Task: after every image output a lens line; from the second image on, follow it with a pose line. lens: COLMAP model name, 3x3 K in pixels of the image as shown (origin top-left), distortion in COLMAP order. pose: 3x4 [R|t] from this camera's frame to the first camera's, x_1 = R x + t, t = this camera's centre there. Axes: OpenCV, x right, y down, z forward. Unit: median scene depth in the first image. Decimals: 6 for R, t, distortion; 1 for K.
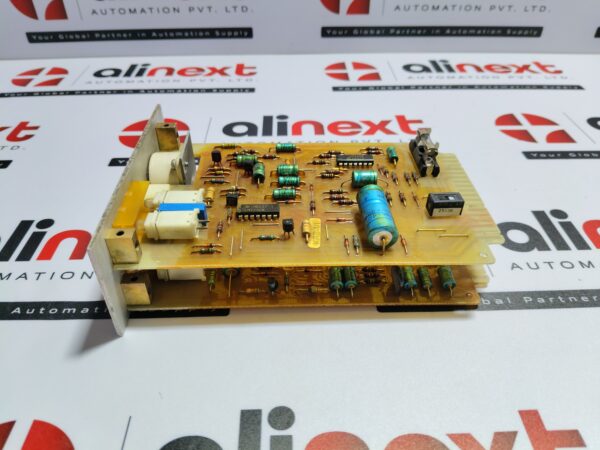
lens RADIAL K [[478.1, 0, 300.0], [0, 478.1, 225.0], [0, 0, 1]] dist [0.005348, -0.075149]
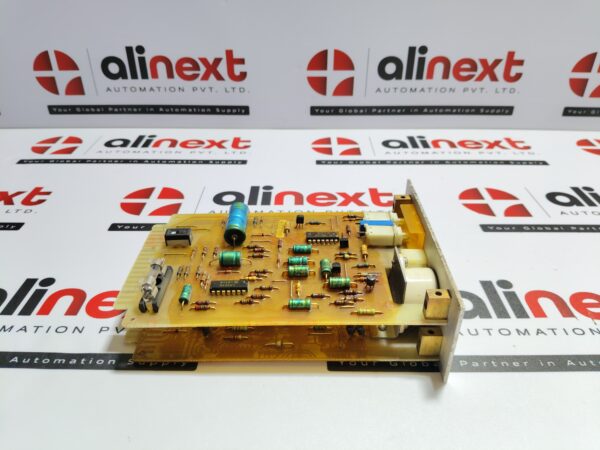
lens RADIAL K [[470.1, 0, 300.0], [0, 470.1, 225.0], [0, 0, 1]] dist [0.084574, -0.218122]
pose [[0.999407, 0.020199, -0.027881, 0.061575], [-0.023081, 0.993963, -0.107261, -0.019457], [0.025546, 0.107841, 0.993840, -0.077413]]
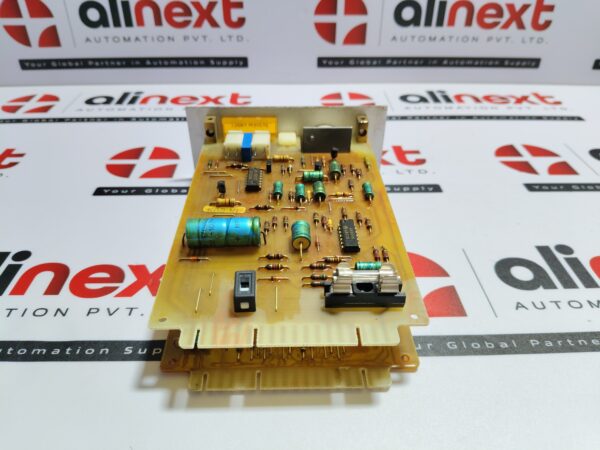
lens RADIAL K [[478.1, 0, 300.0], [0, 478.1, 225.0], [0, 0, 1]] dist [0.005348, -0.075149]
pose [[0.999968, 0.007436, 0.002873, 0.009101], [-0.007249, 0.998143, -0.060488, -0.006727], [-0.003318, 0.060465, 0.998165, 0.033448]]
